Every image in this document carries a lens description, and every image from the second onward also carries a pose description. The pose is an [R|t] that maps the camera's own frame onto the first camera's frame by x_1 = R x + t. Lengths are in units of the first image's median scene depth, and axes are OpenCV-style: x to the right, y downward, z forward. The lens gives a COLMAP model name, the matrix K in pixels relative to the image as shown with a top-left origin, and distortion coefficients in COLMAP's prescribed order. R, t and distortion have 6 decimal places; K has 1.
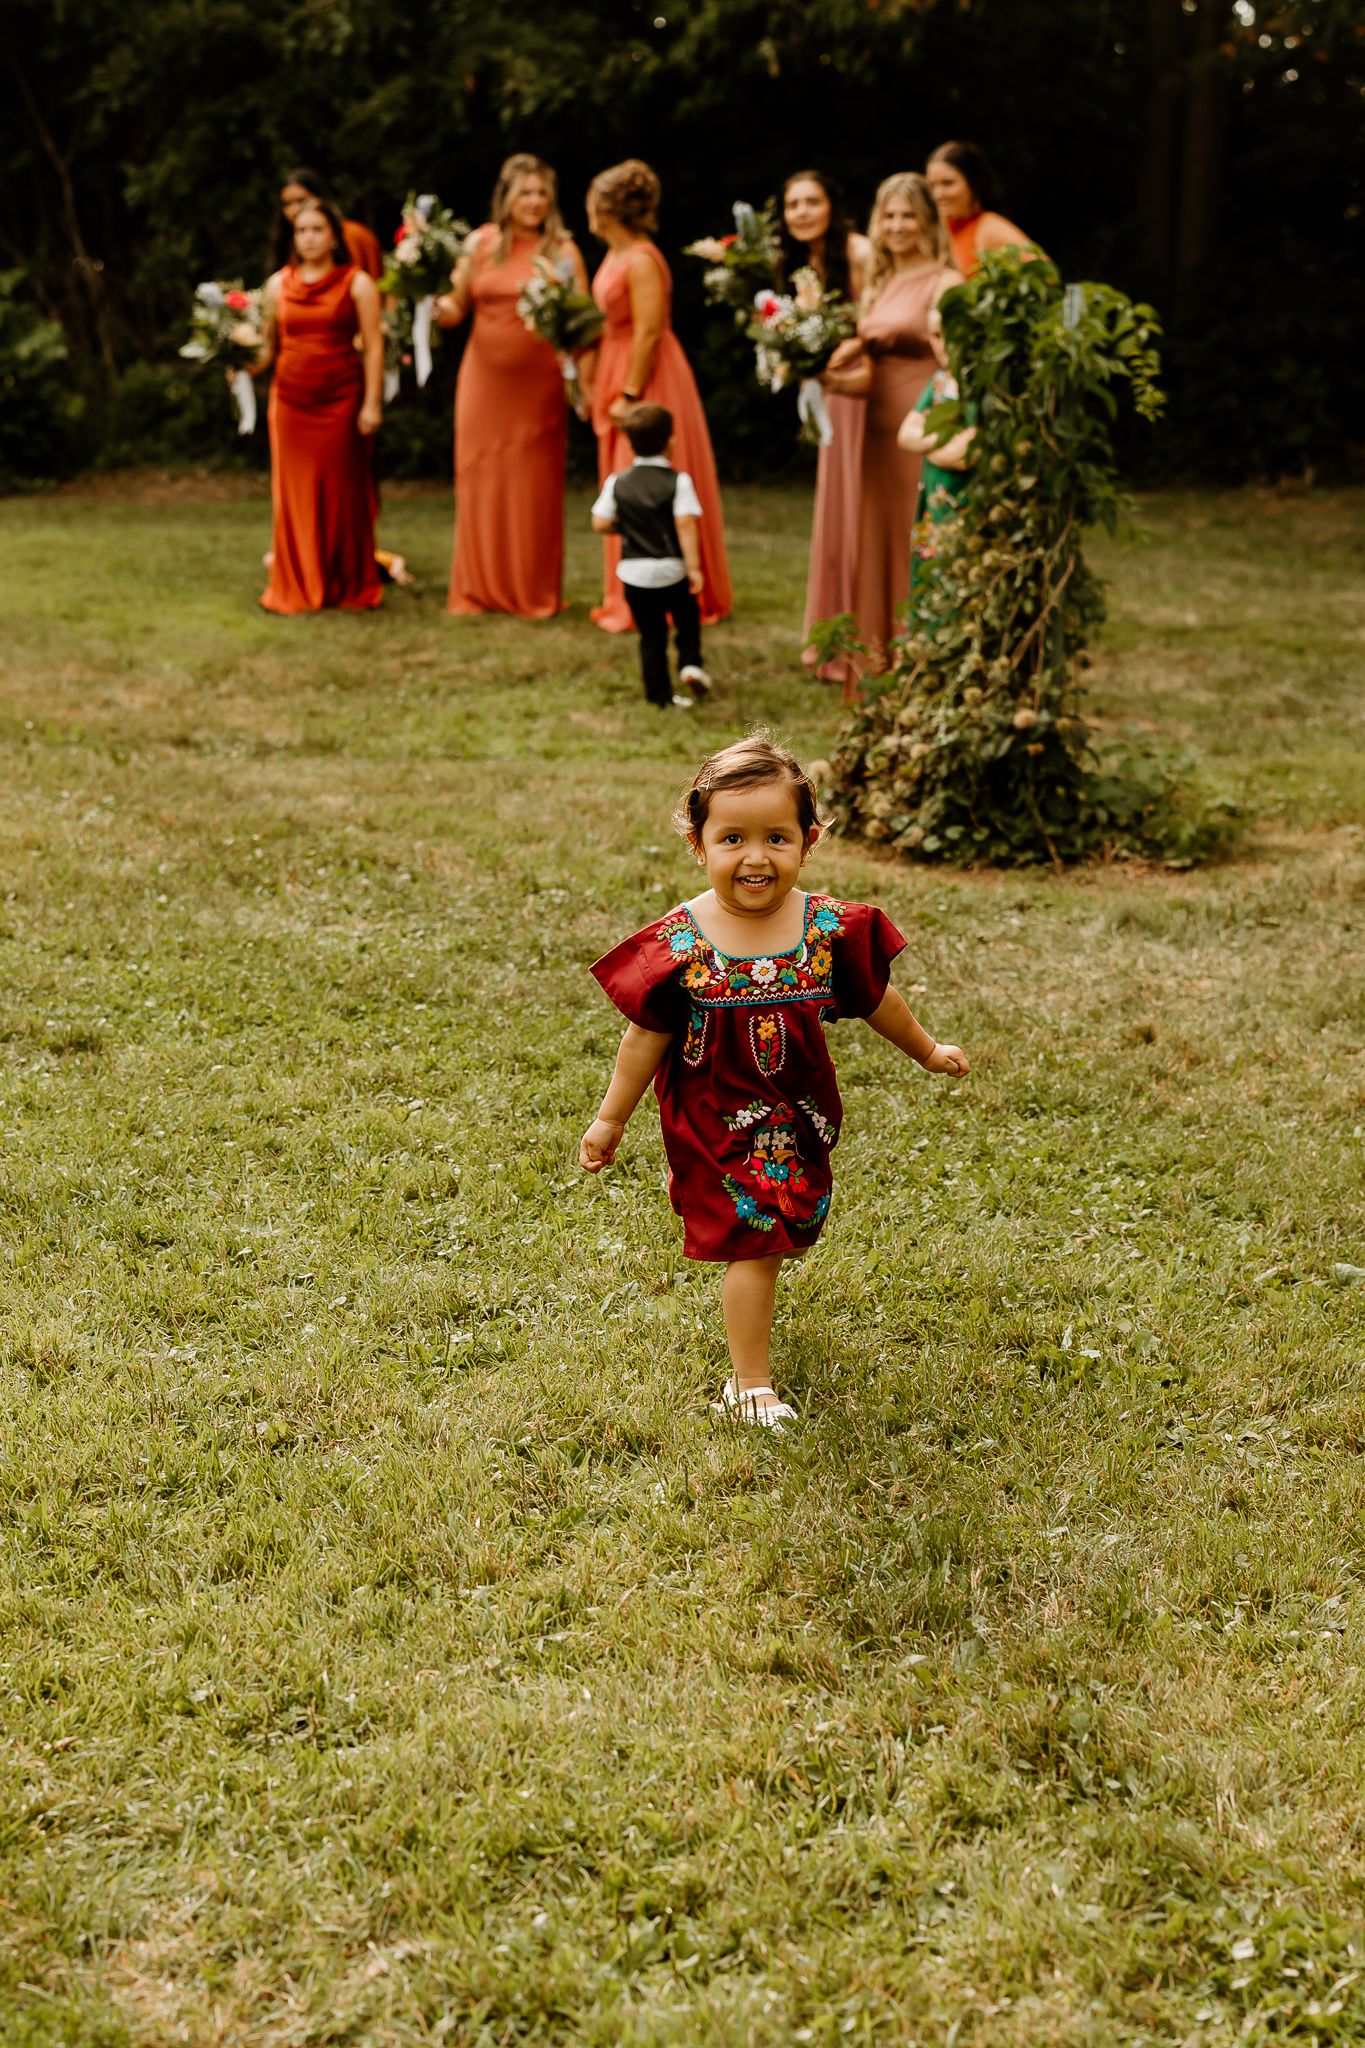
lens RADIAL K [[4735.0, 0, 682.5], [0, 4735.0, 1024.0], [0, 0, 1]] dist [-0.005718, -0.270500]
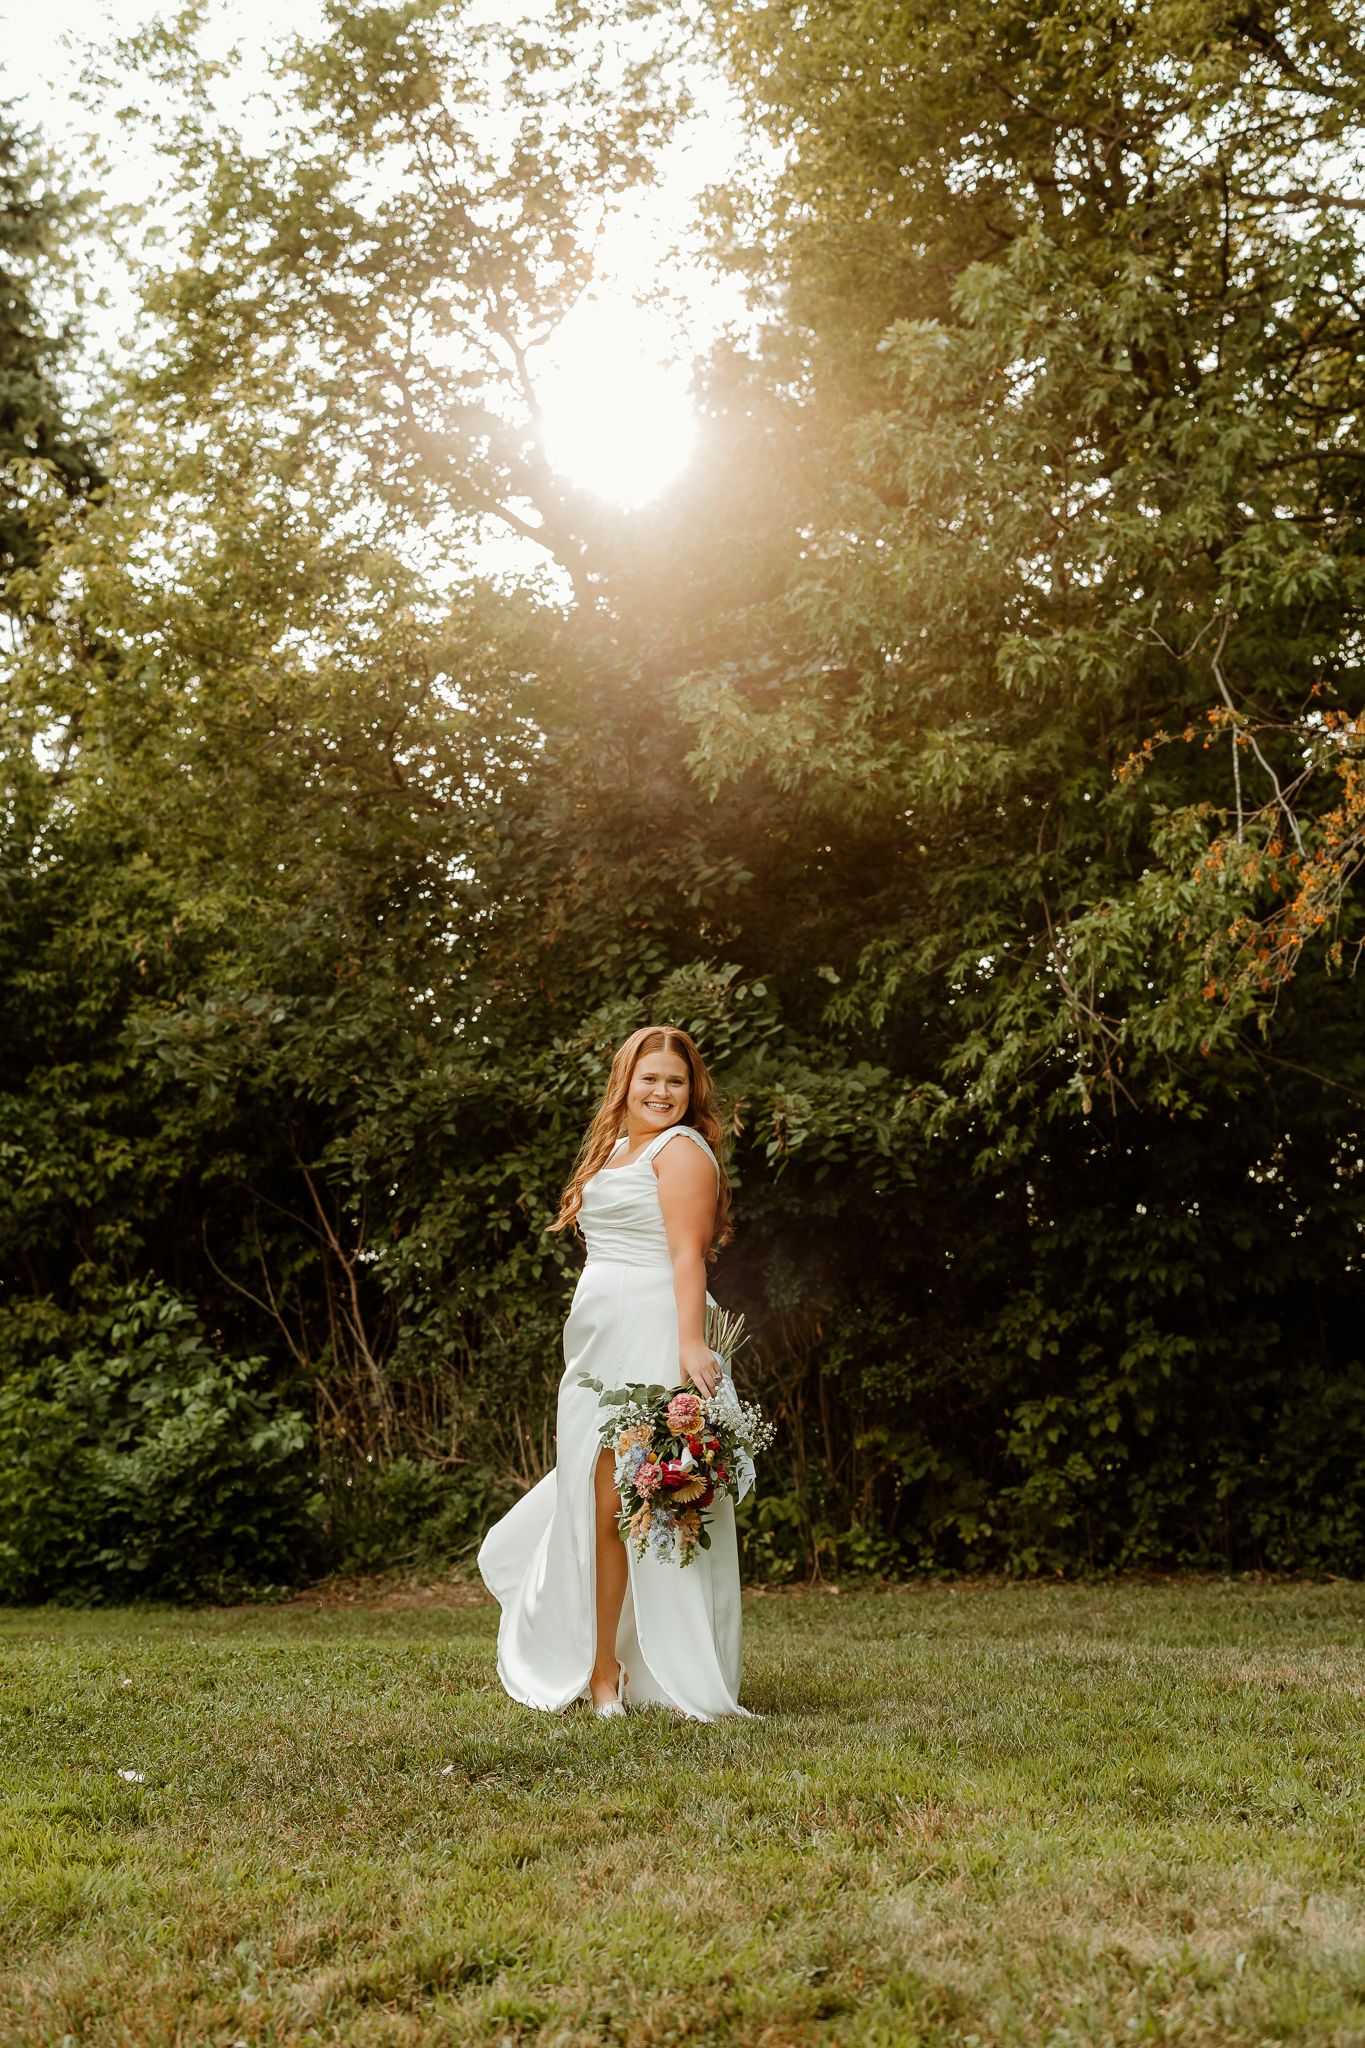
lens RADIAL K [[2982.8, 0, 636.1], [0, 2982.8, 1022.9], [0, 0, 1]] dist [0.008981, 0.010161]
pose [[0.992936, -0.030230, -0.114739, 0.000317], [-0.007253, 0.949728, -0.312991, -0.042313], [0.118432, 0.311612, 0.942800, 0.460330]]
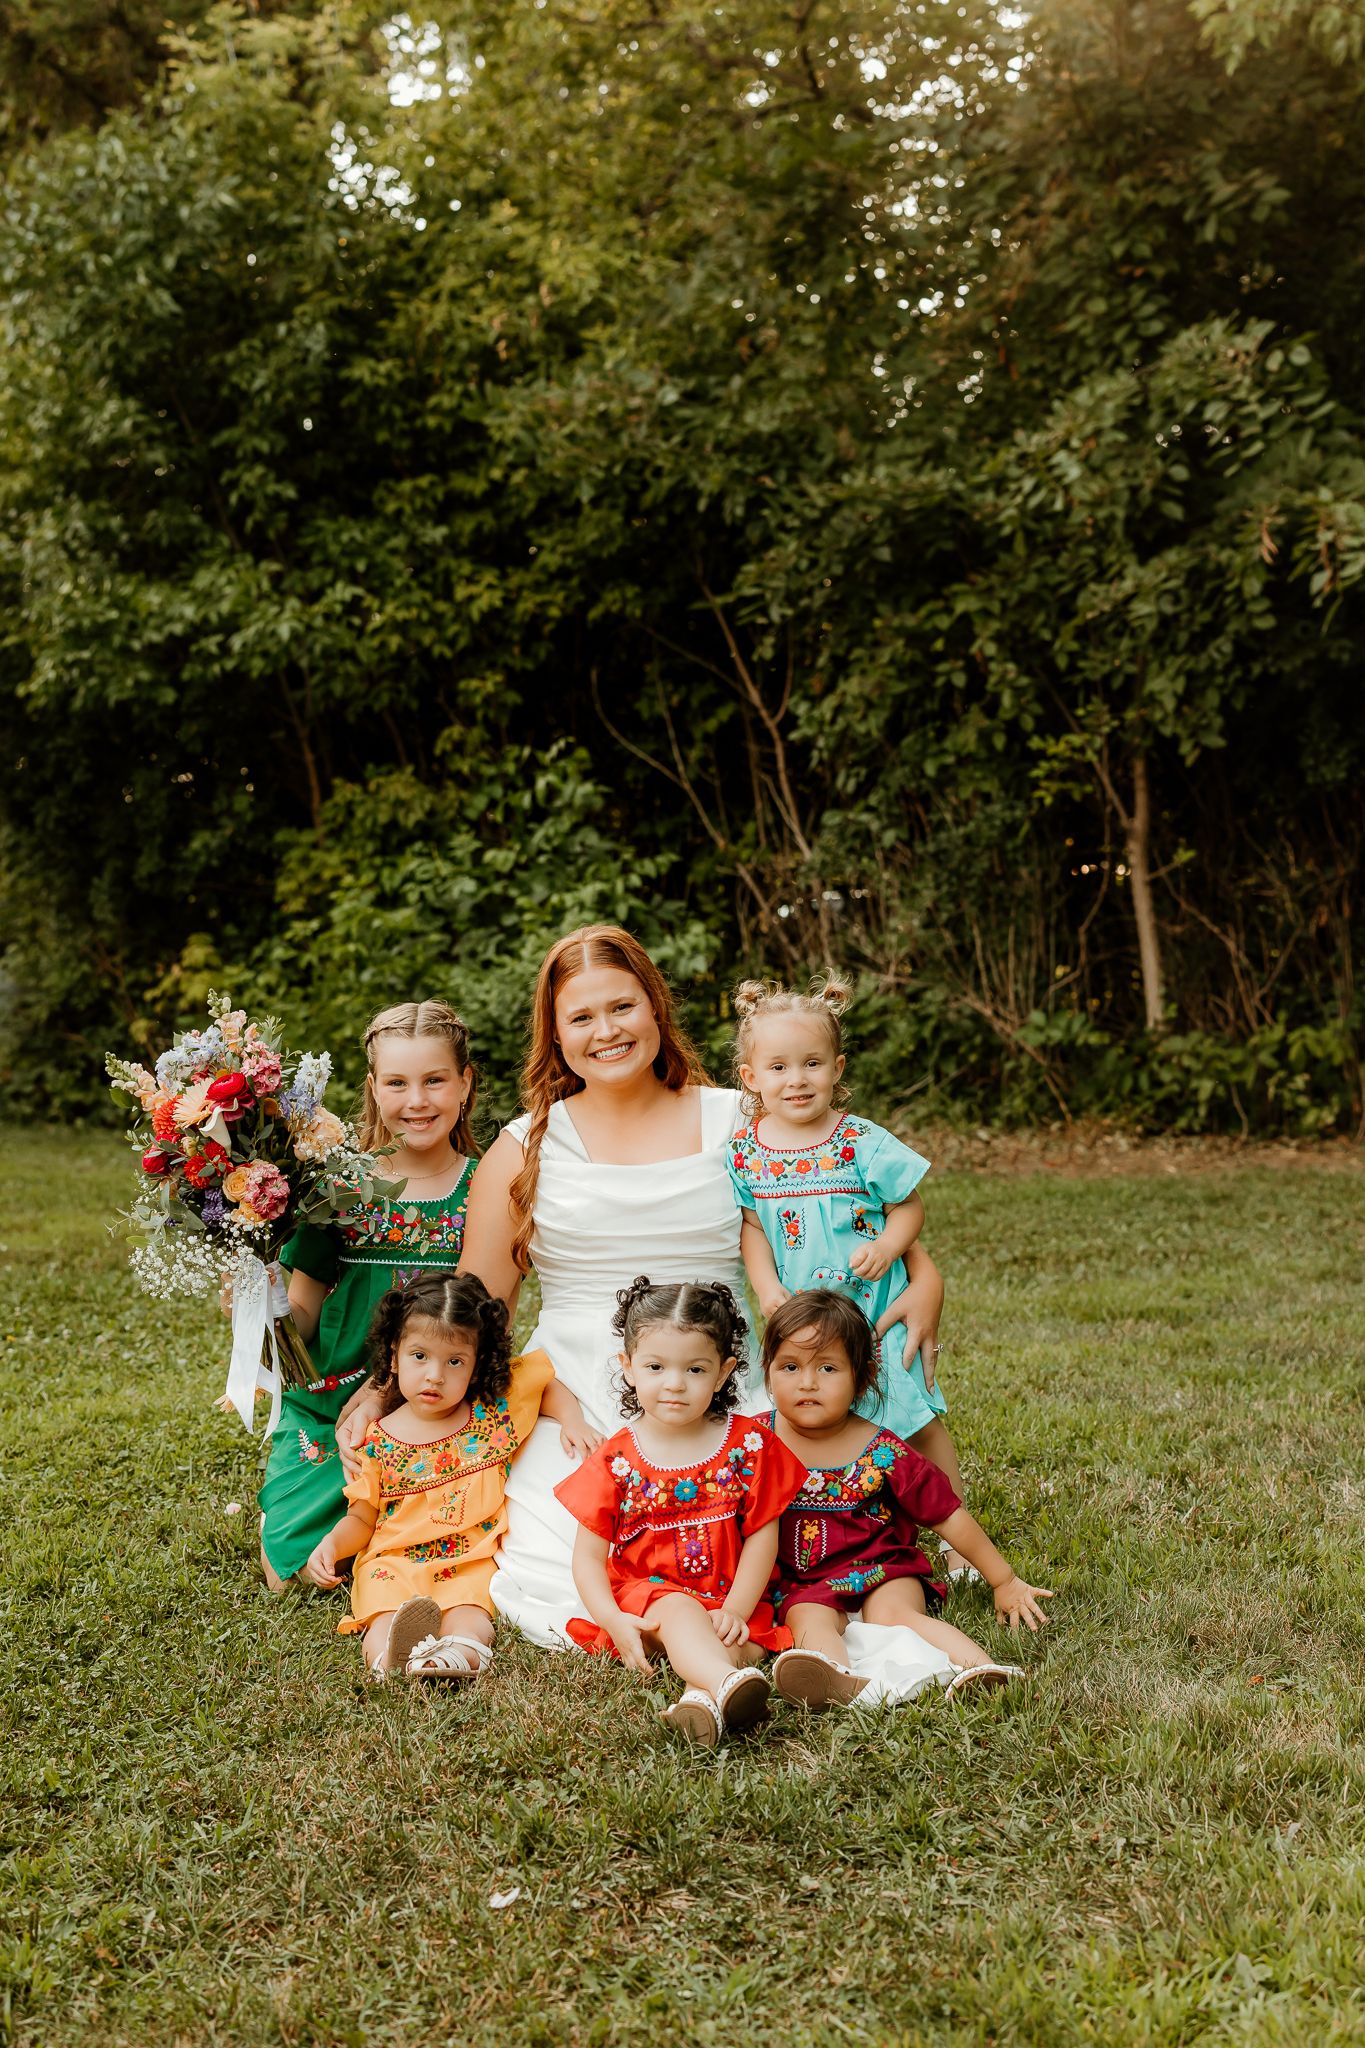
lens RADIAL K [[3016.6, 0, 719.5], [0, 3016.6, 1057.5], [0, 0, 1]] dist [-0.001516, -0.004121]
pose [[0.965170, -0.002837, -0.261609, -0.009539], [-0.024102, 0.994725, -0.099710, -0.085341], [0.260512, 0.102542, 0.960010, 0.582825]]
